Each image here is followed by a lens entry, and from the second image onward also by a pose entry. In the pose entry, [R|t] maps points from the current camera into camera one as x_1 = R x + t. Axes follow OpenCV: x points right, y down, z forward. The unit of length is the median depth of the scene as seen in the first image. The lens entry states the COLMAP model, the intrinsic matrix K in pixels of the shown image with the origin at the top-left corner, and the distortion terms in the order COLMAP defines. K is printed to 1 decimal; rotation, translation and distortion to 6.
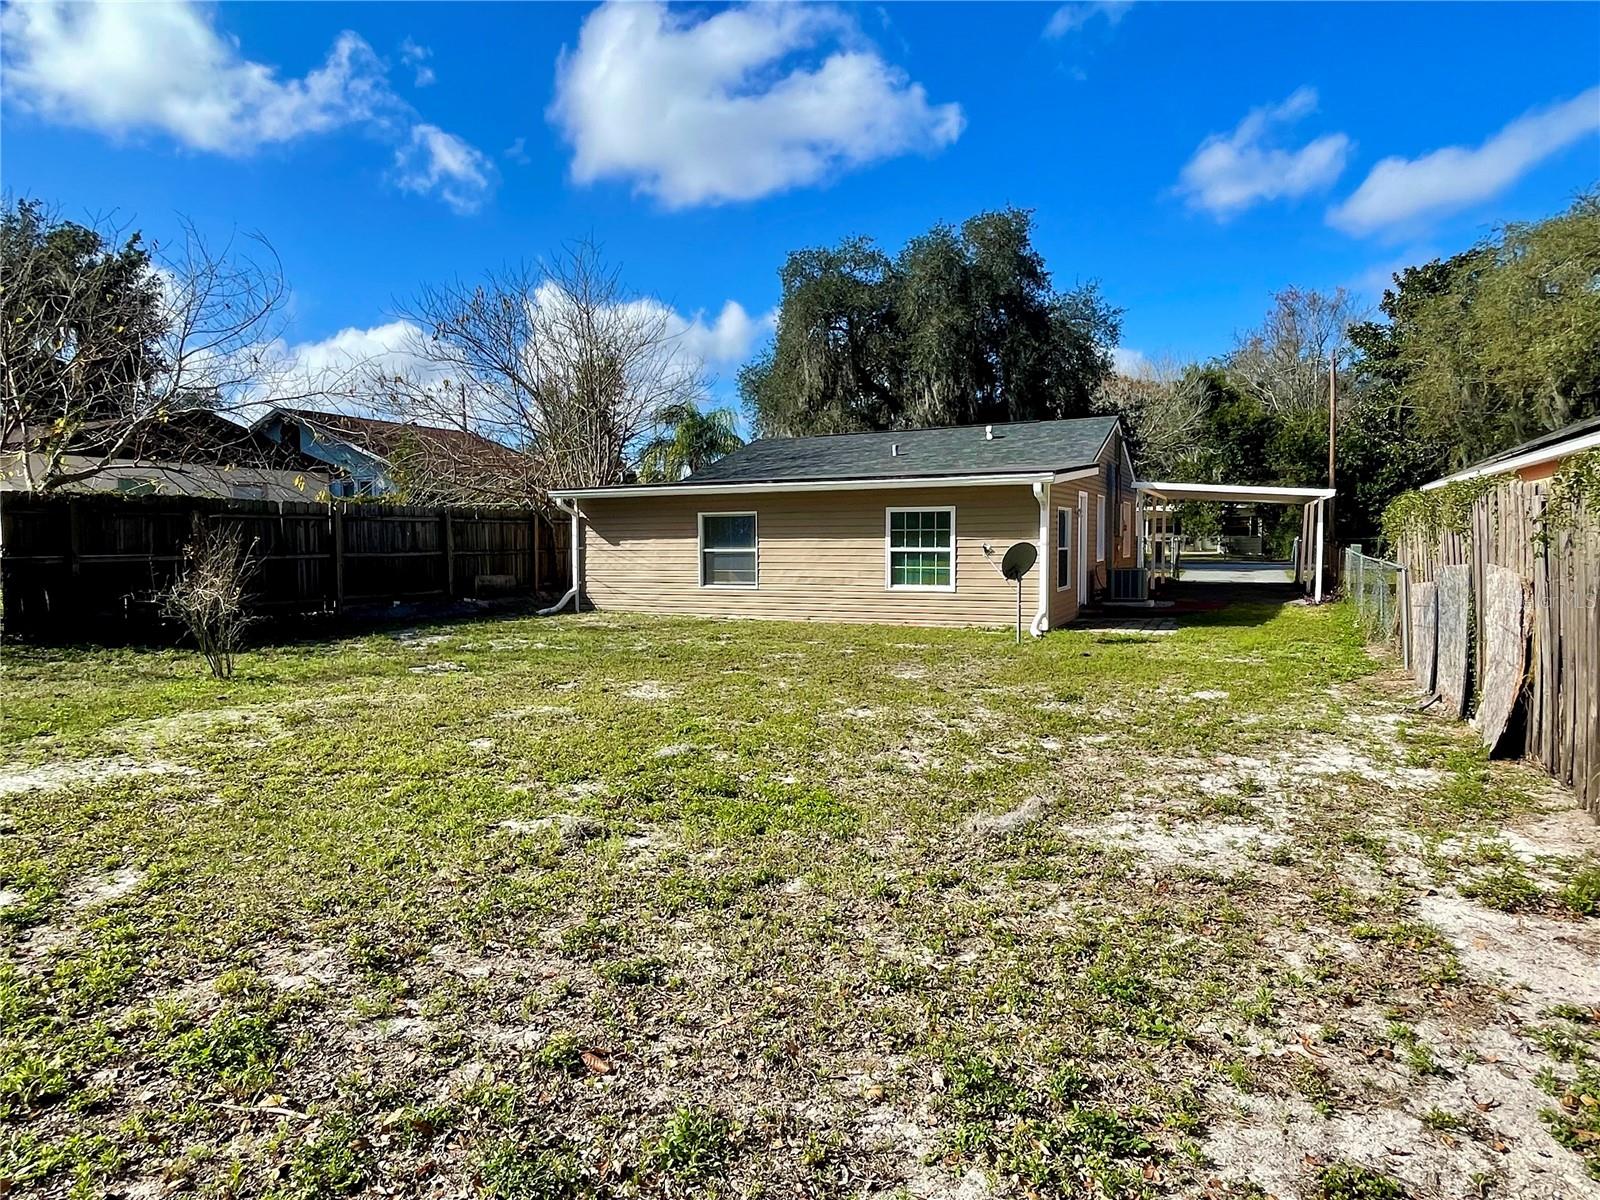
lens RADIAL K [[976.3, 0, 802.7], [0, 976.3, 590.6], [0, 0, 1]] dist [-0.004057, -0.002269]
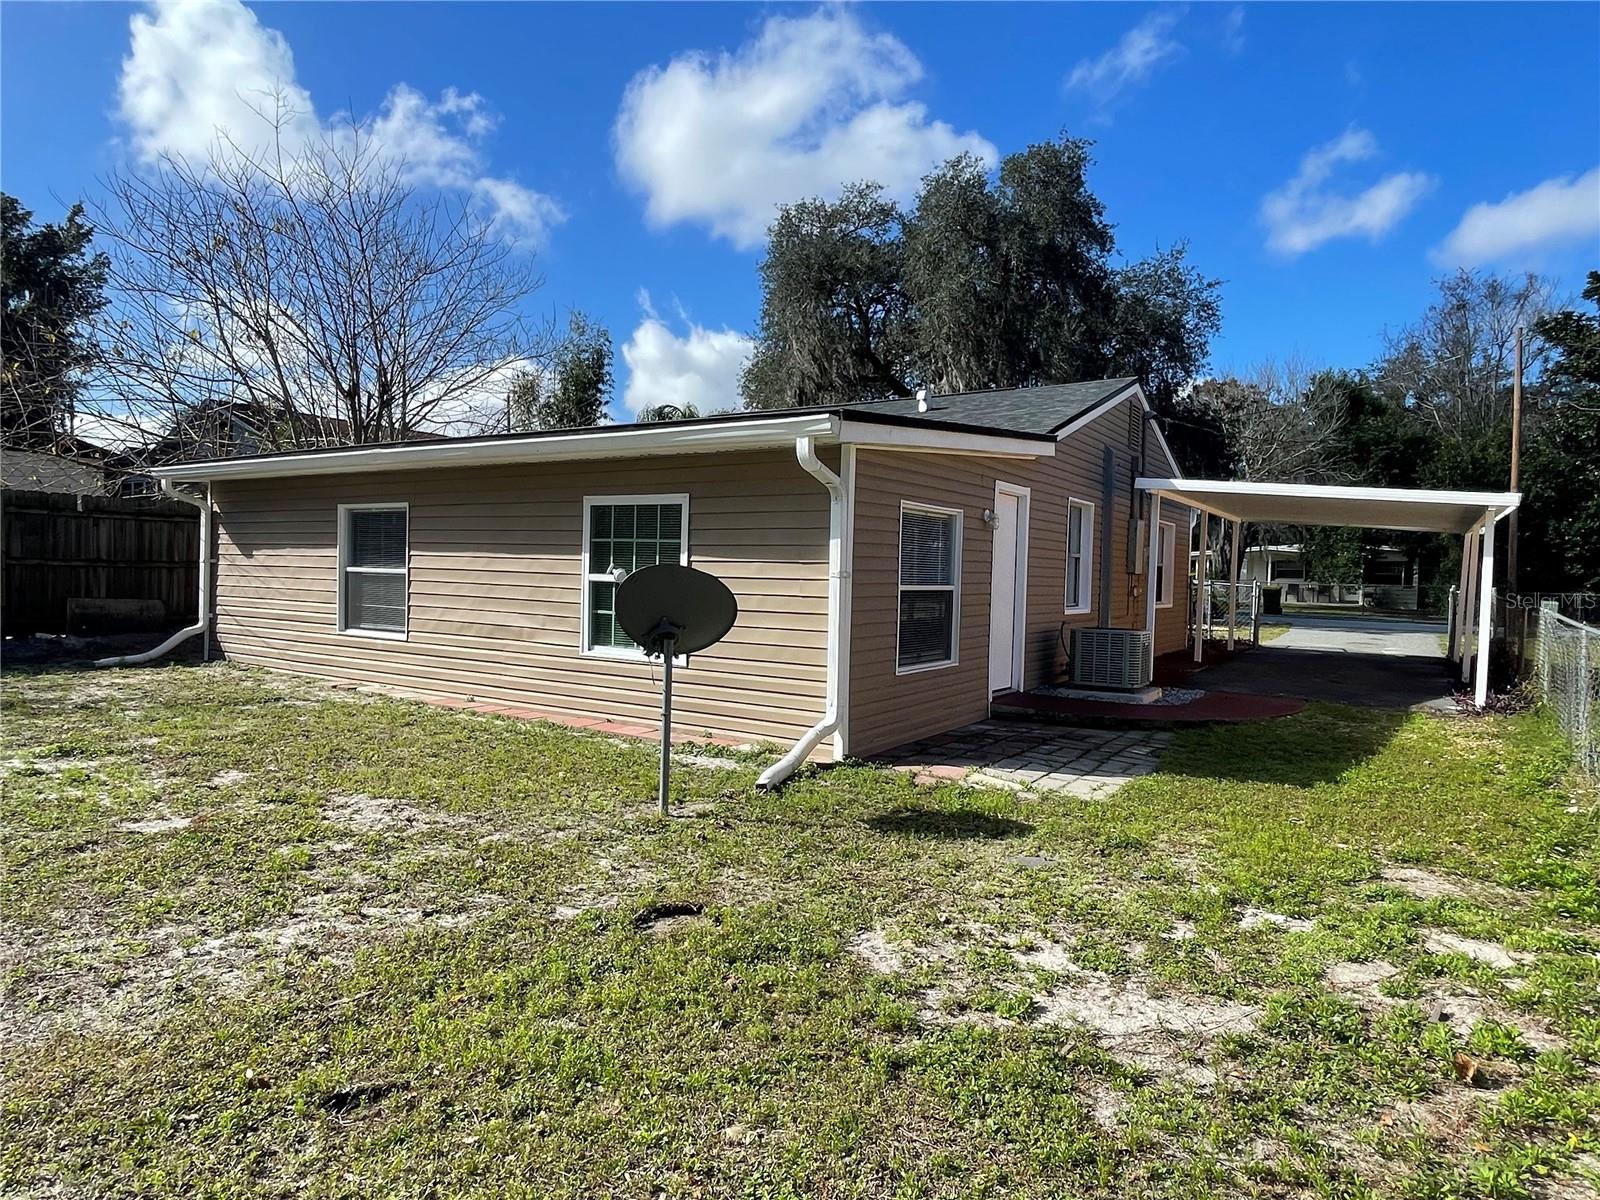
lens RADIAL K [[976.3, 0, 797.8], [0, 976.3, 607.4], [0, 0, 1]] dist [-0.004057, -0.002269]
pose [[0.990495, 0.038706, -0.131990, 0.225138], [-0.040924, 0.999062, -0.014132, -0.019553], [0.131320, 0.019400, 0.991150, 0.419496]]
